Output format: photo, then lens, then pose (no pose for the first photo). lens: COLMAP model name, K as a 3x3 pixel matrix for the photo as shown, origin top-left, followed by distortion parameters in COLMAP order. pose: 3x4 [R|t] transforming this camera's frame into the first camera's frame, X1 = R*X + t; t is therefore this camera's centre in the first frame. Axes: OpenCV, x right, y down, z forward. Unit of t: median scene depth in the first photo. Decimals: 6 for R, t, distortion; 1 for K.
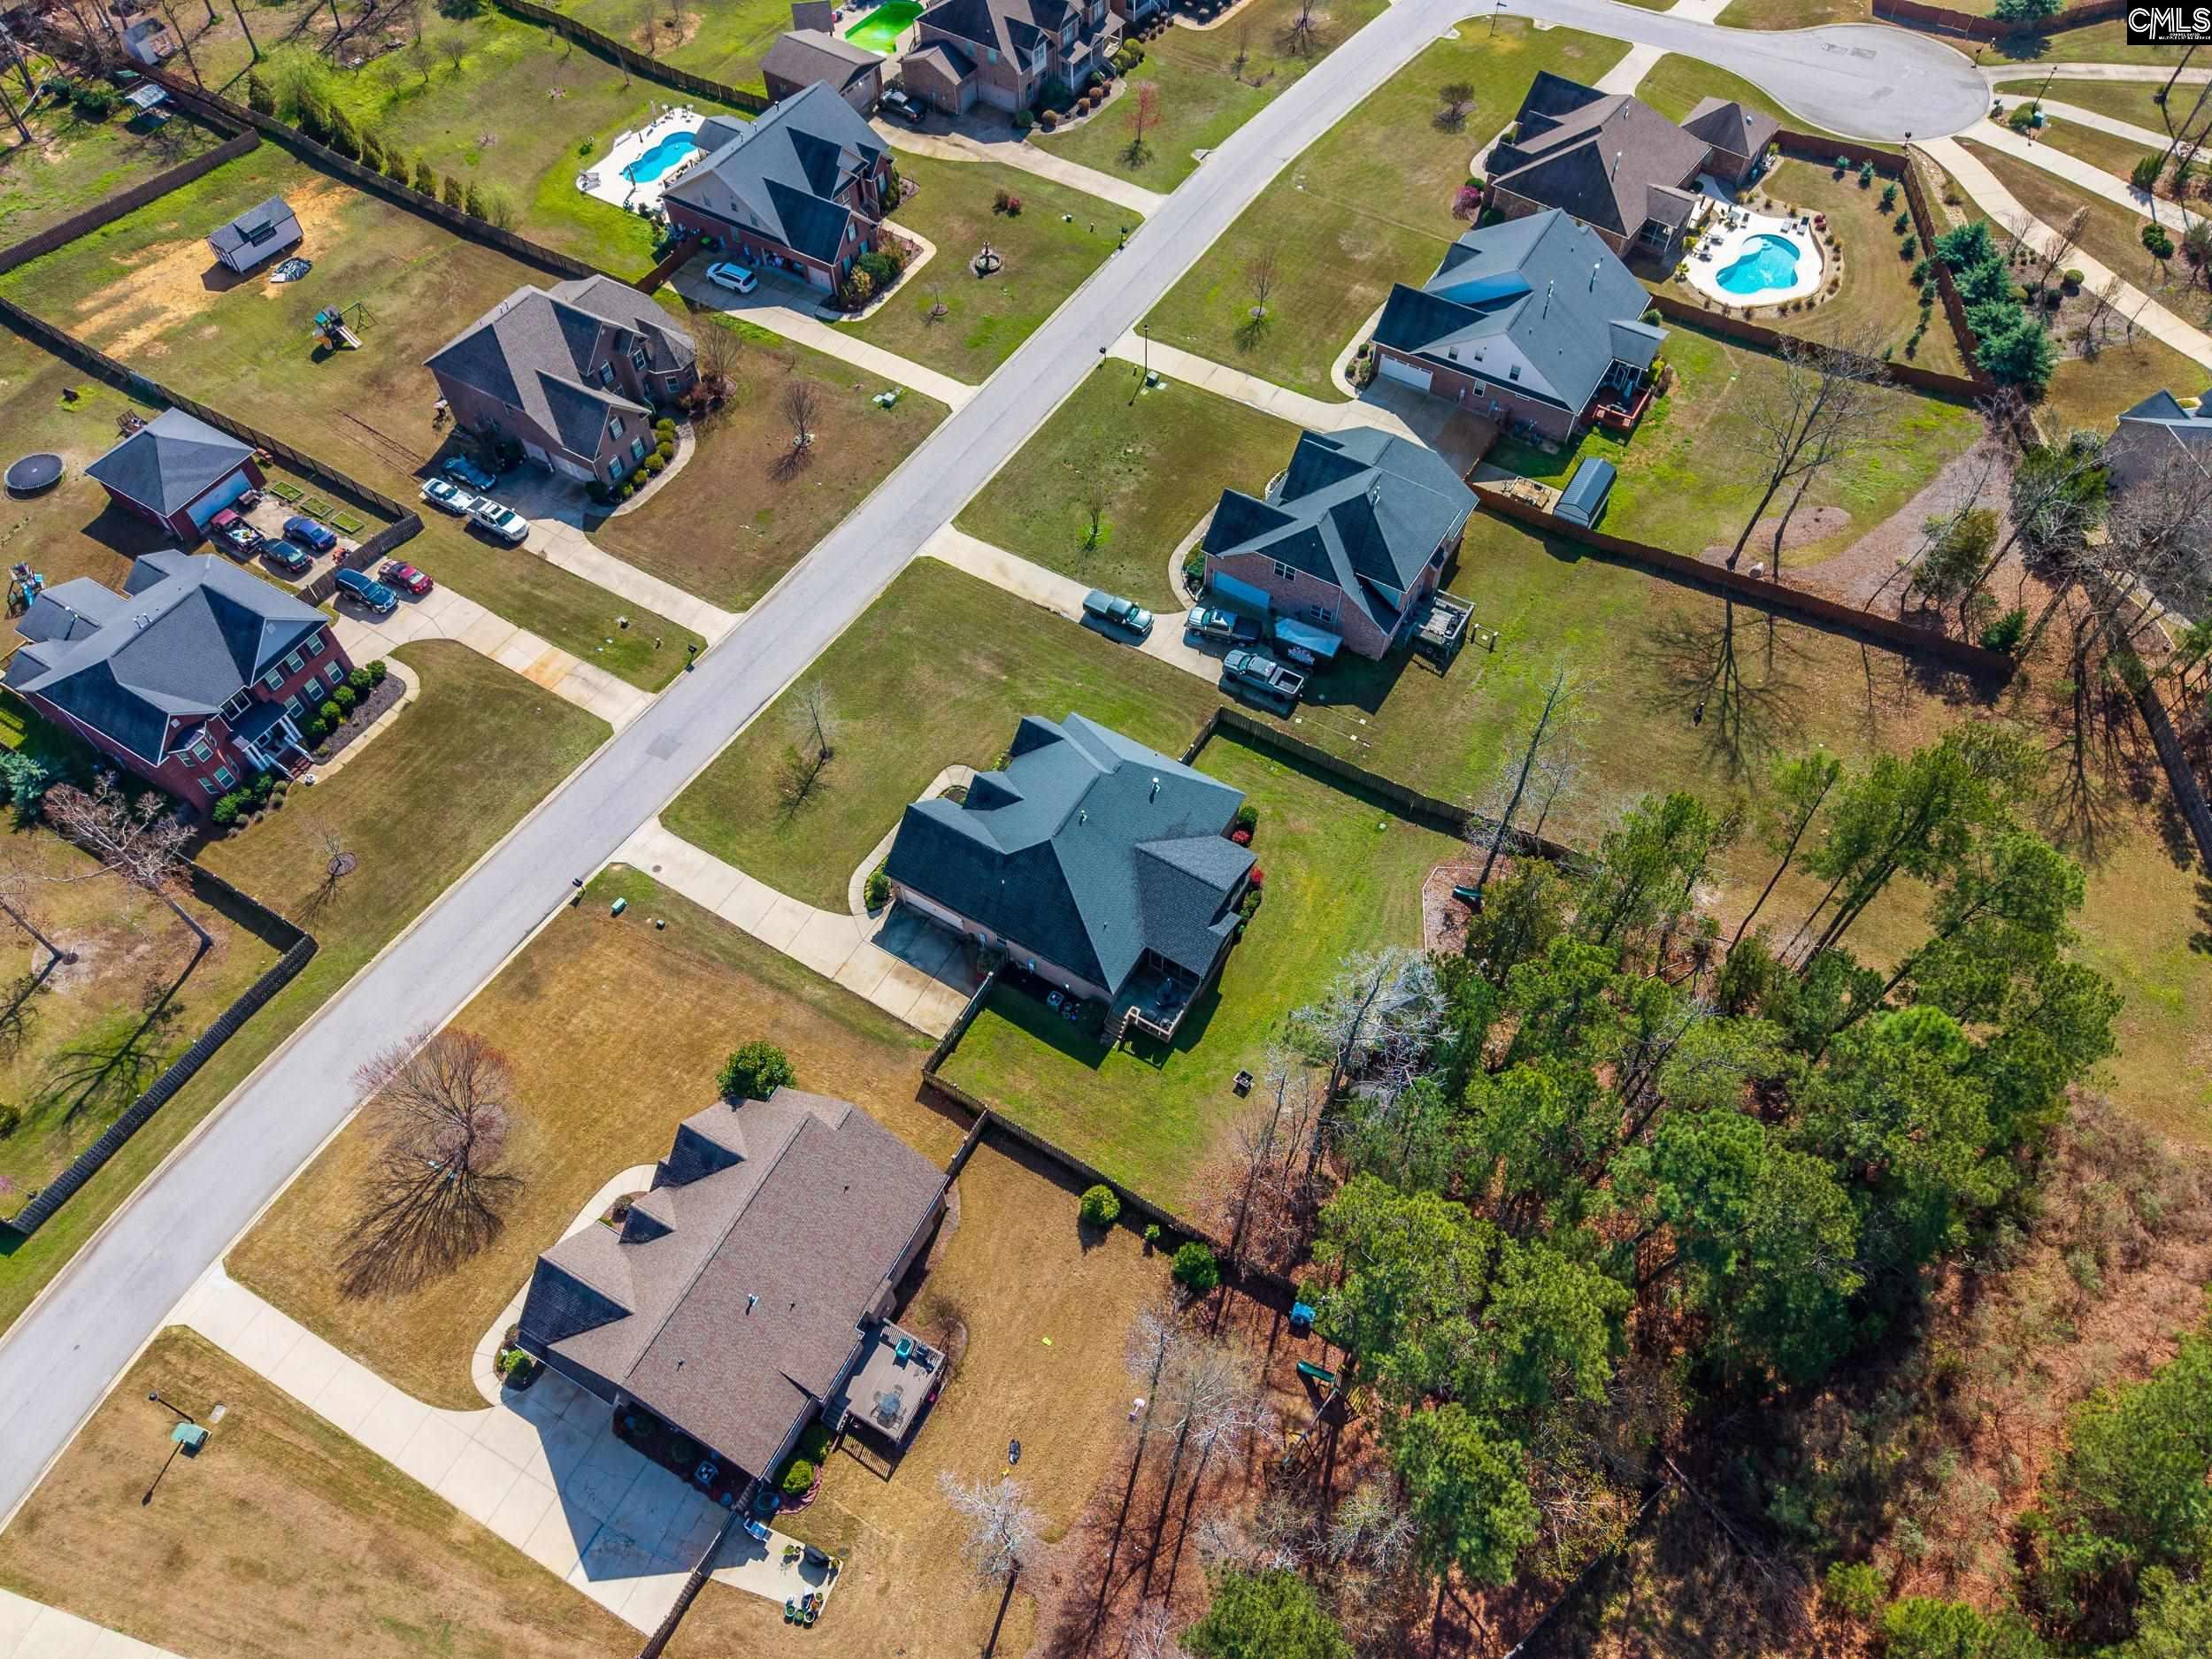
lens RADIAL K [[1481.5, 0, 1112.6], [0, 1481.5, 837.7], [0, 0, 1]] dist [0.027628, -0.027862]
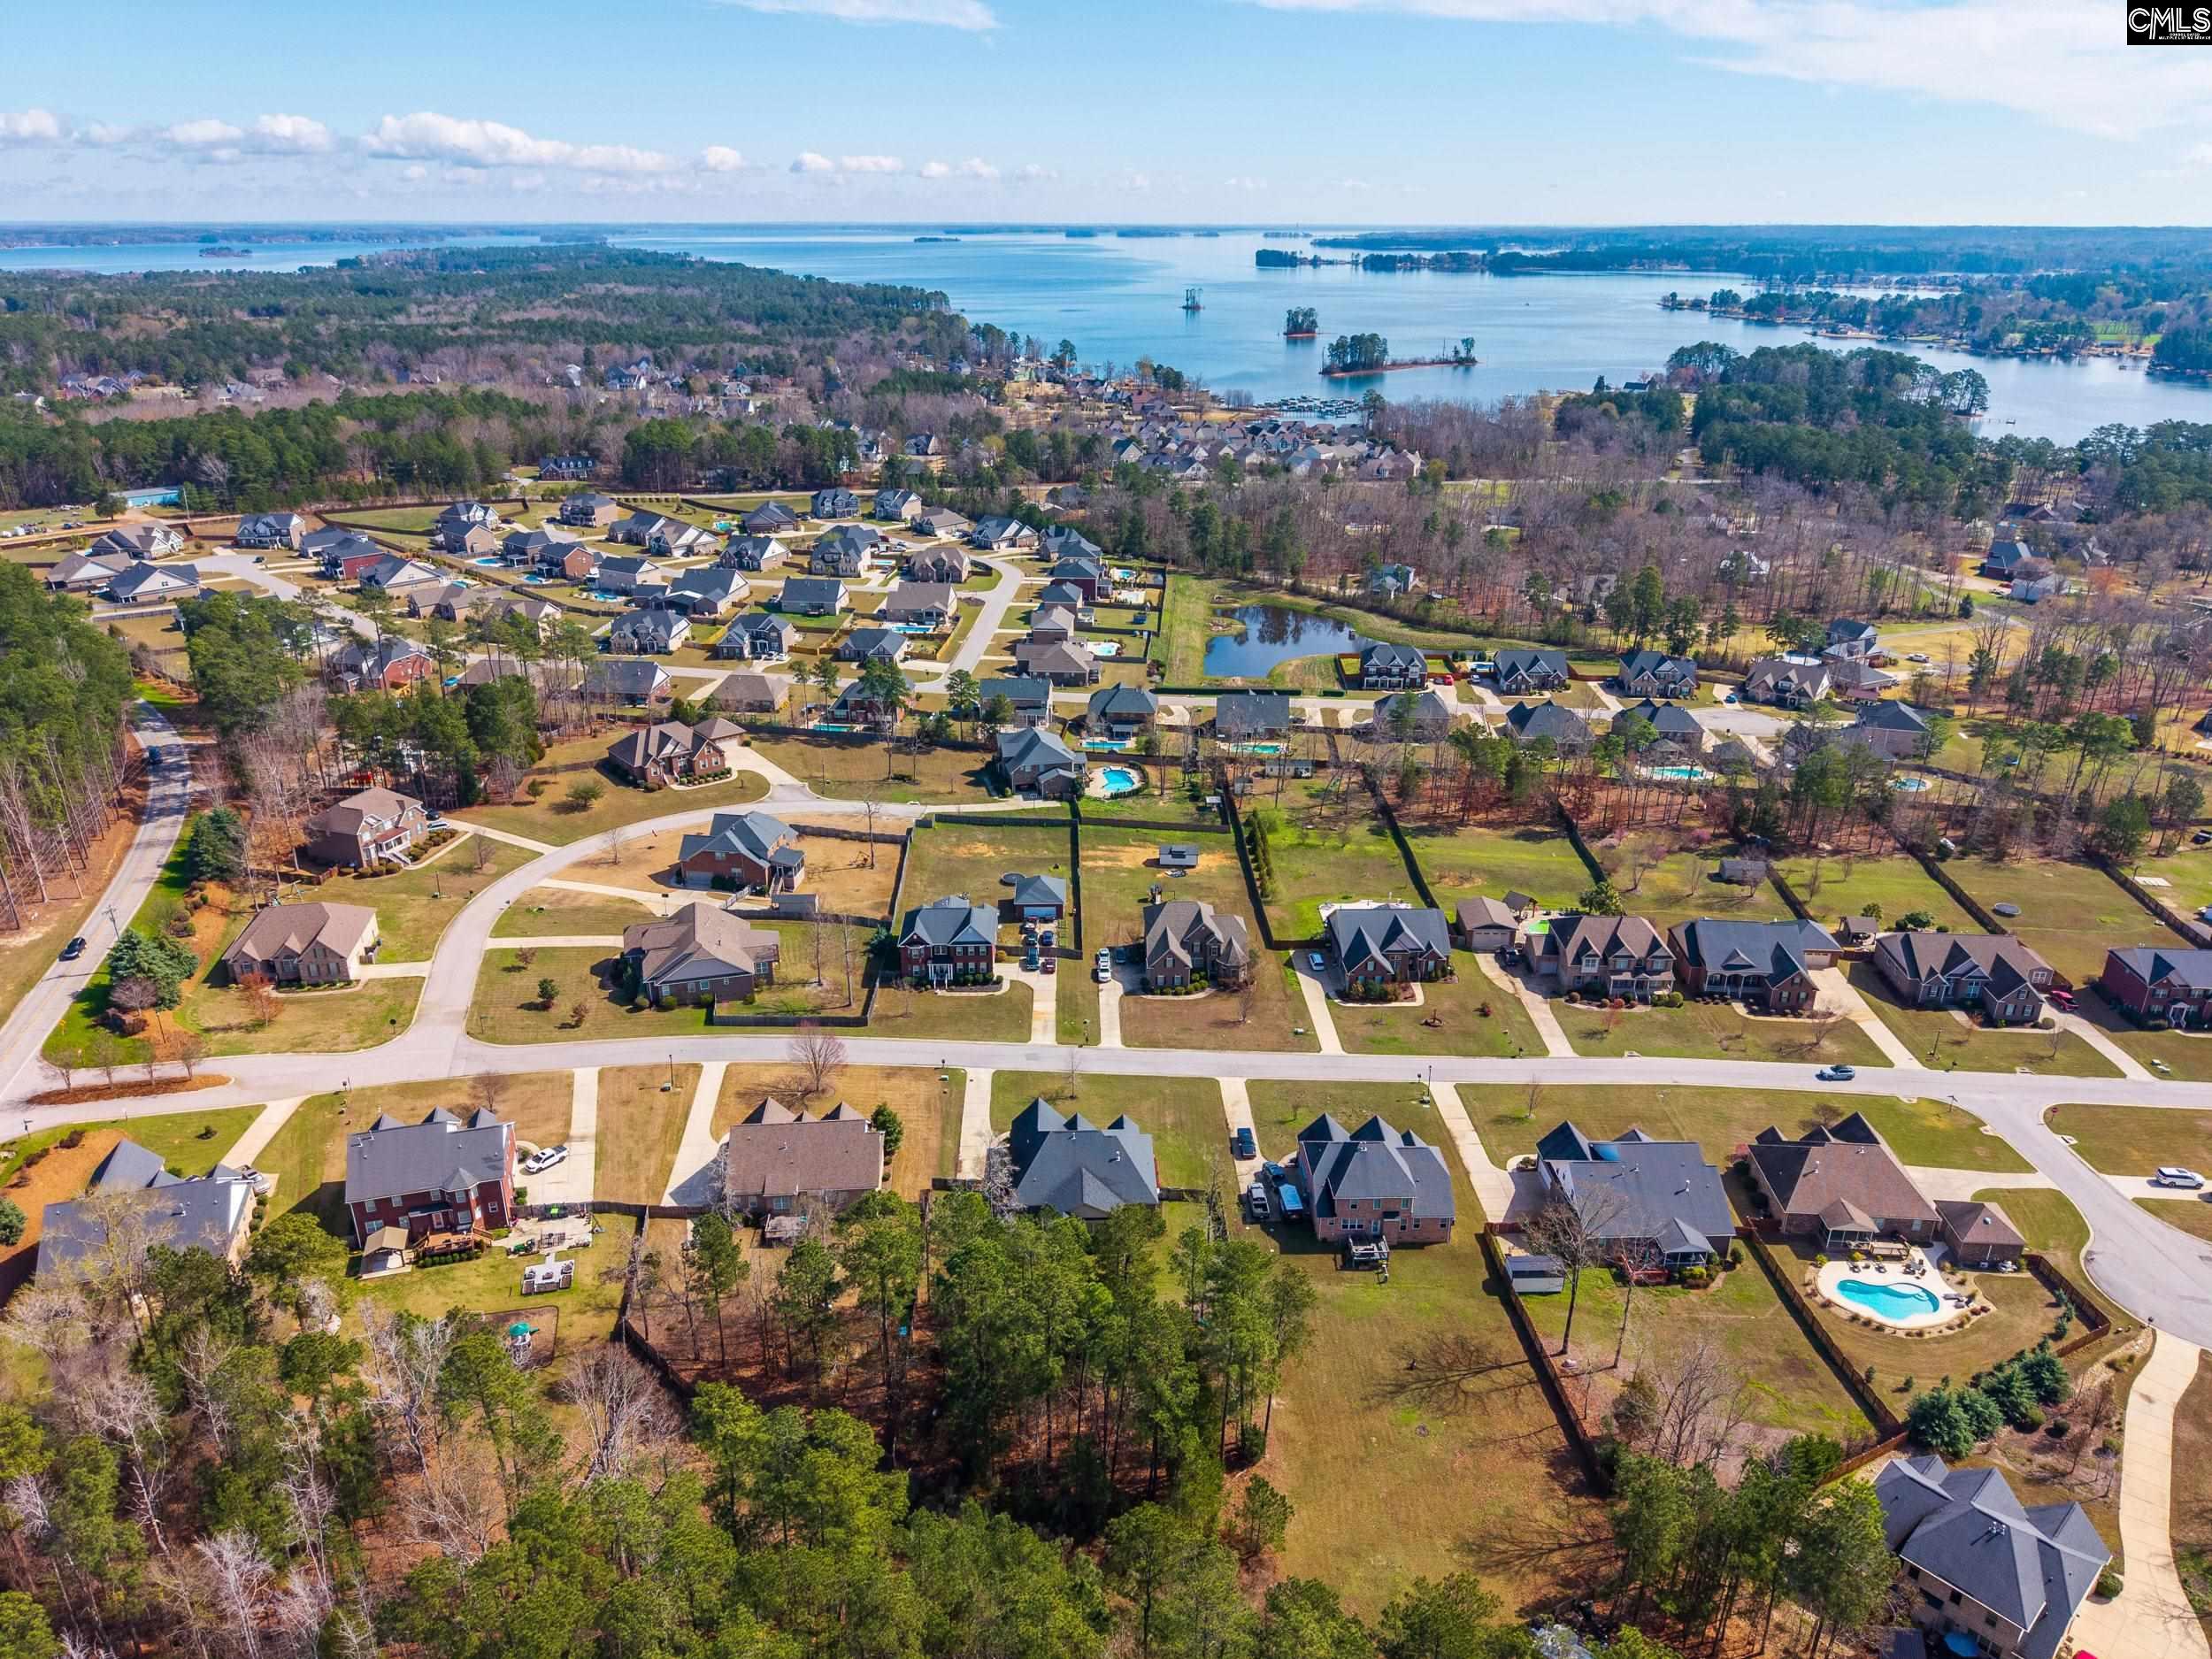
lens RADIAL K [[1481.5, 0, 1095.2], [0, 1481.5, 818.8], [0, 0, 1]] dist [0.027628, -0.027862]
pose [[0.531862, 0.317421, -0.785090, 1.139757], [-0.705655, 0.678656, -0.203660, 0.064008], [0.468160, 0.662322, 0.584941, -0.323739]]
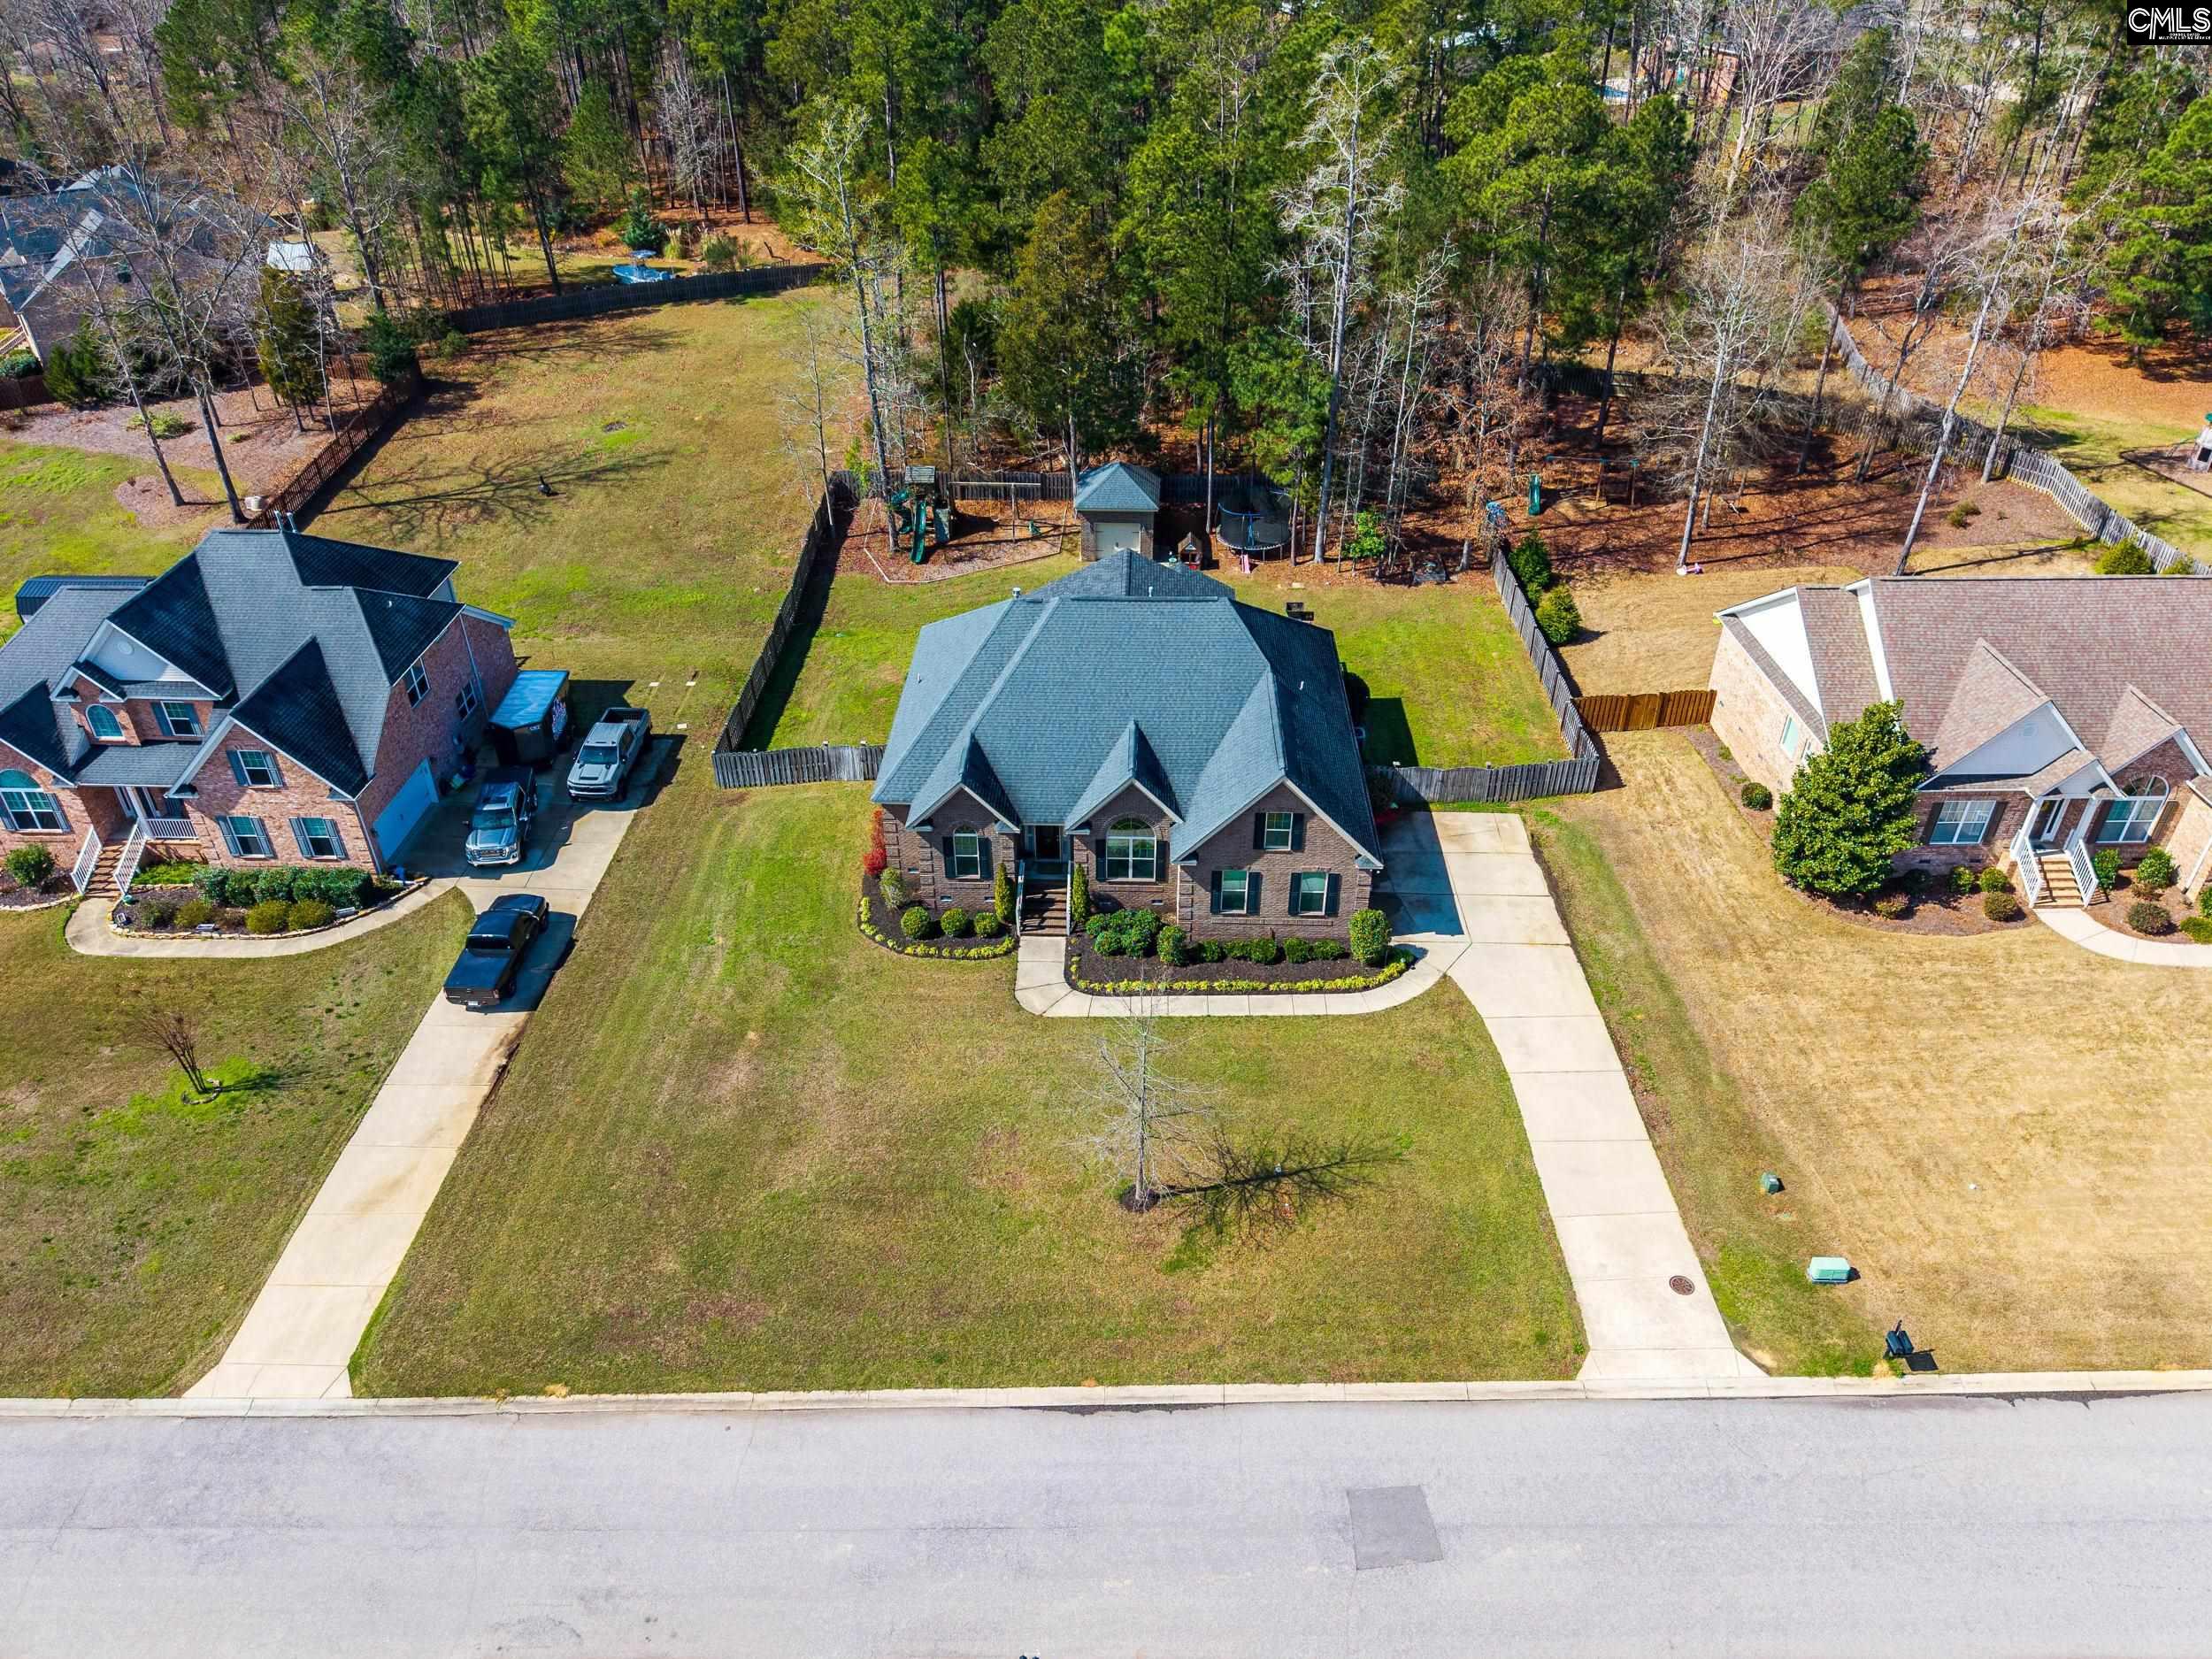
lens RADIAL K [[1481.5, 0, 1102.1], [0, 1481.5, 833.4], [0, 0, 1]] dist [0.027628, -0.027862]
pose [[-0.482602, -0.492670, 0.724135, -0.404696], [0.729834, 0.230856, 0.643465, -0.323880], [-0.484187, 0.839036, 0.248156, 0.778391]]
